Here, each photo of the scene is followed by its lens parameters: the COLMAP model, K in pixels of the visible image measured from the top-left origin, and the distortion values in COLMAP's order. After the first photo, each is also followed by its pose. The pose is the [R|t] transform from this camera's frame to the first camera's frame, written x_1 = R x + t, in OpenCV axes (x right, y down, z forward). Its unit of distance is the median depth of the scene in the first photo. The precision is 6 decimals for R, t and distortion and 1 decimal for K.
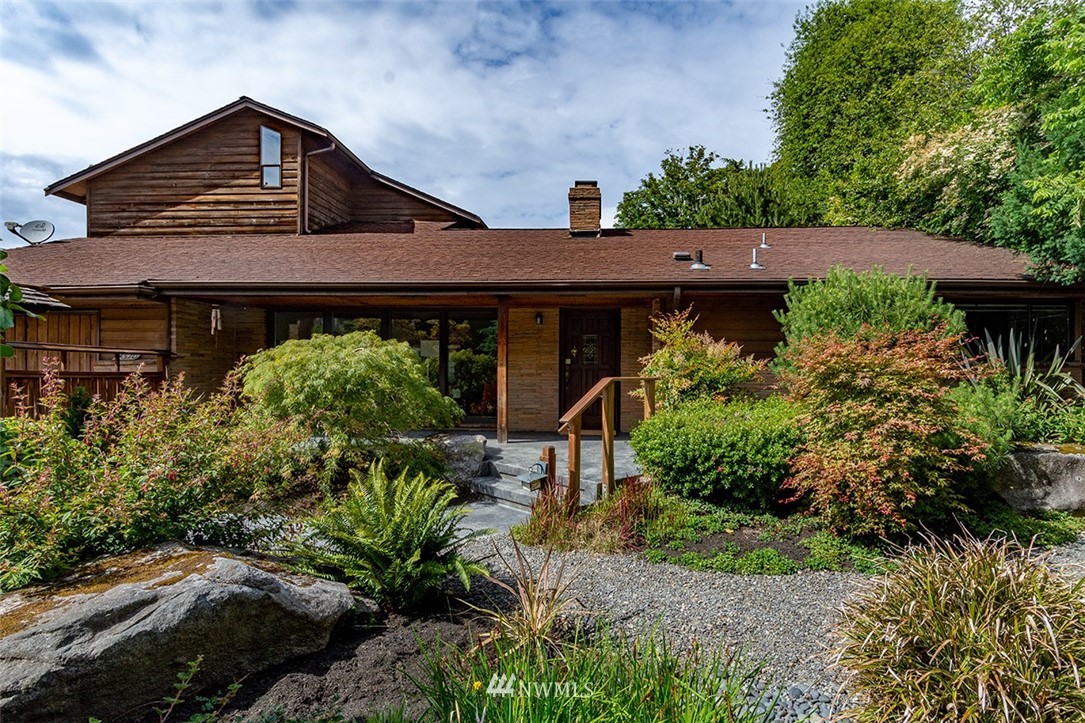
lens RADIAL K [[577.9, 0, 553.2], [0, 577.9, 368.6], [0, 0, 1]] dist [0.021619, -0.022984]
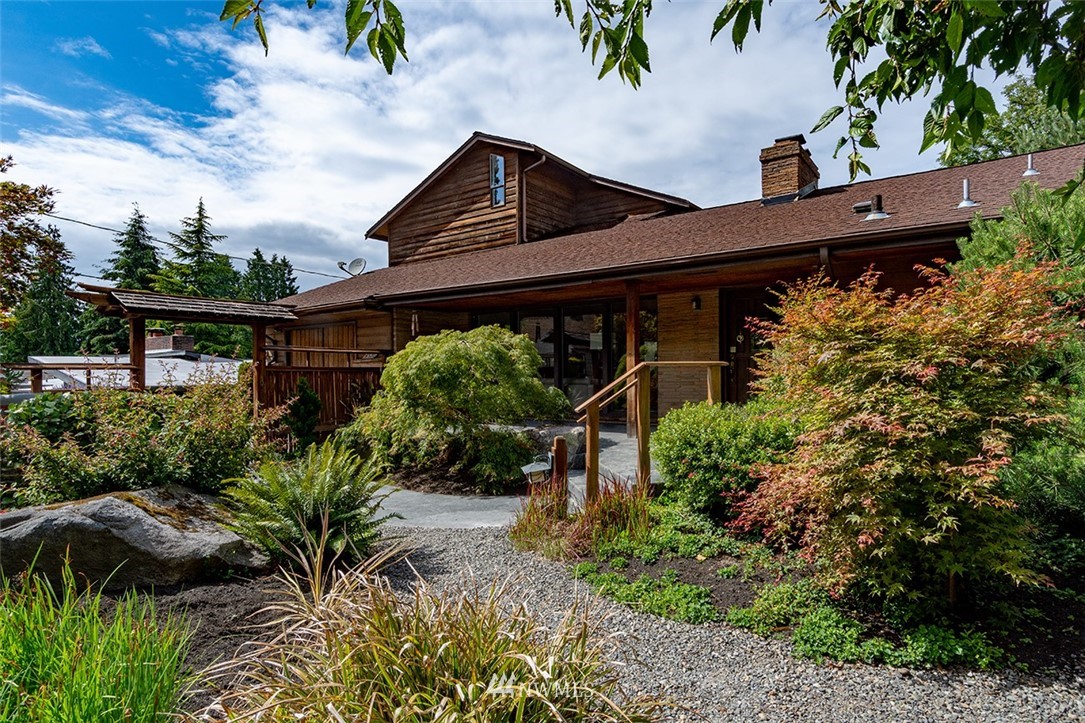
lens RADIAL K [[577.9, 0, 553.2], [0, 577.9, 368.6], [0, 0, 1]] dist [0.021619, -0.022984]
pose [[0.842781, -0.012877, -0.538102, 0.212956], [0.012656, 0.999911, -0.004107, 0.012855], [0.538108, -0.003349, 0.842870, 0.098837]]
